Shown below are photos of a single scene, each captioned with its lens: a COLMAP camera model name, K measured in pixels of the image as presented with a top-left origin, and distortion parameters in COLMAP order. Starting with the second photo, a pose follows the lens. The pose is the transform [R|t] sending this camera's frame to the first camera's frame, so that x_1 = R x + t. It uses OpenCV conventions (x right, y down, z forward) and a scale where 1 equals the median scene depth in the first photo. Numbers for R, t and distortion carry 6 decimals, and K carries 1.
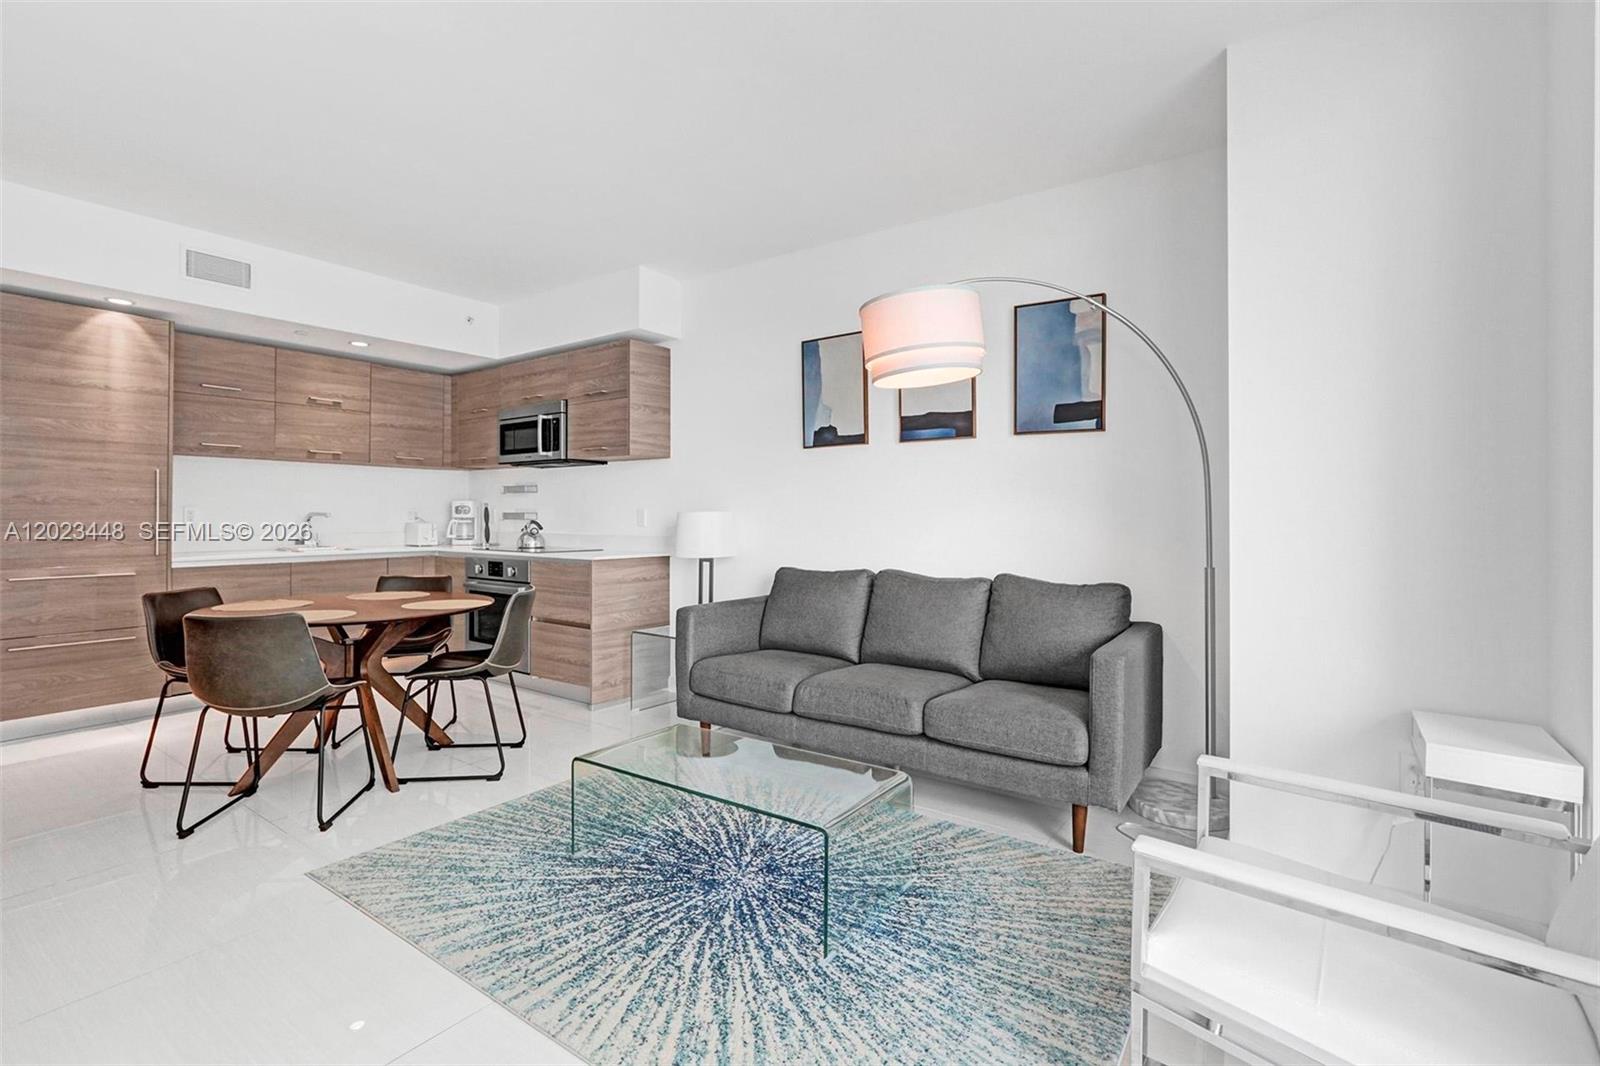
lens RADIAL K [[739.1, 0, 793.0], [0, 739.1, 523.6], [0, 0, 1]] dist [-0.043840, 0.022597]
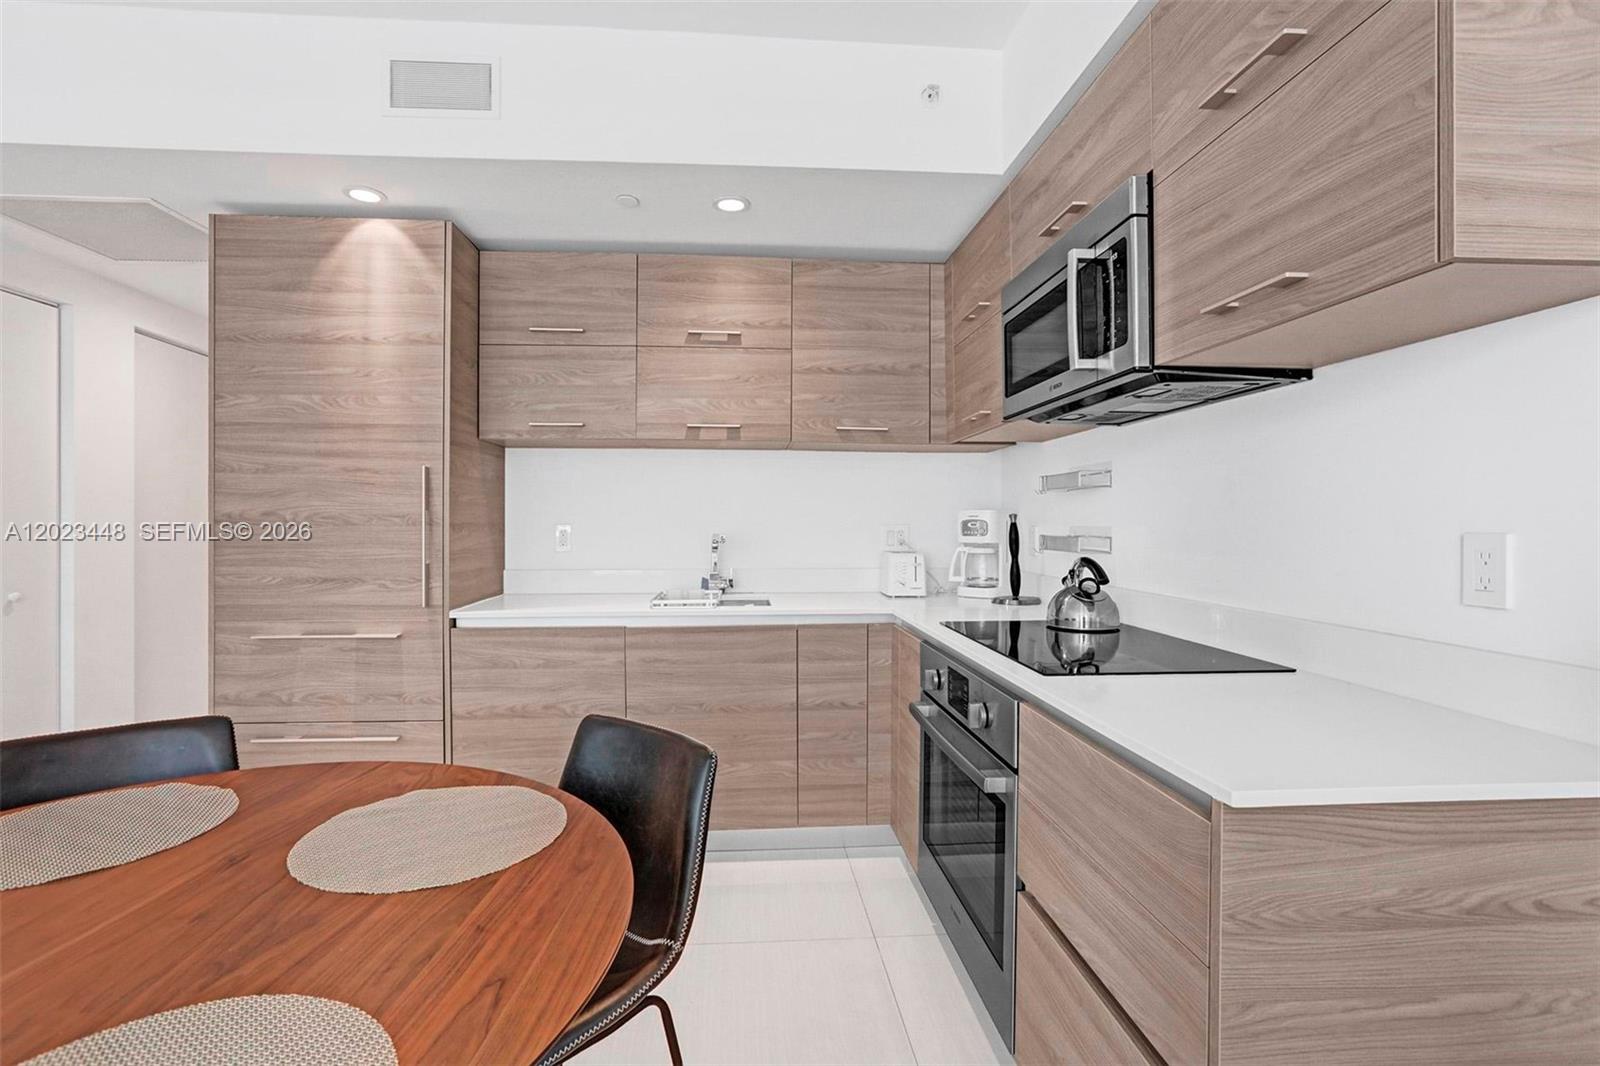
lens RADIAL K [[739.1, 0, 793.0], [0, 739.1, 523.6], [0, 0, 1]] dist [-0.043840, 0.022597]
pose [[0.647393, -0.000006, -0.762156, -0.213204], [-0.007869, 0.999947, -0.006691, -0.025052], [0.762115, 0.010329, 0.647359, 0.847220]]
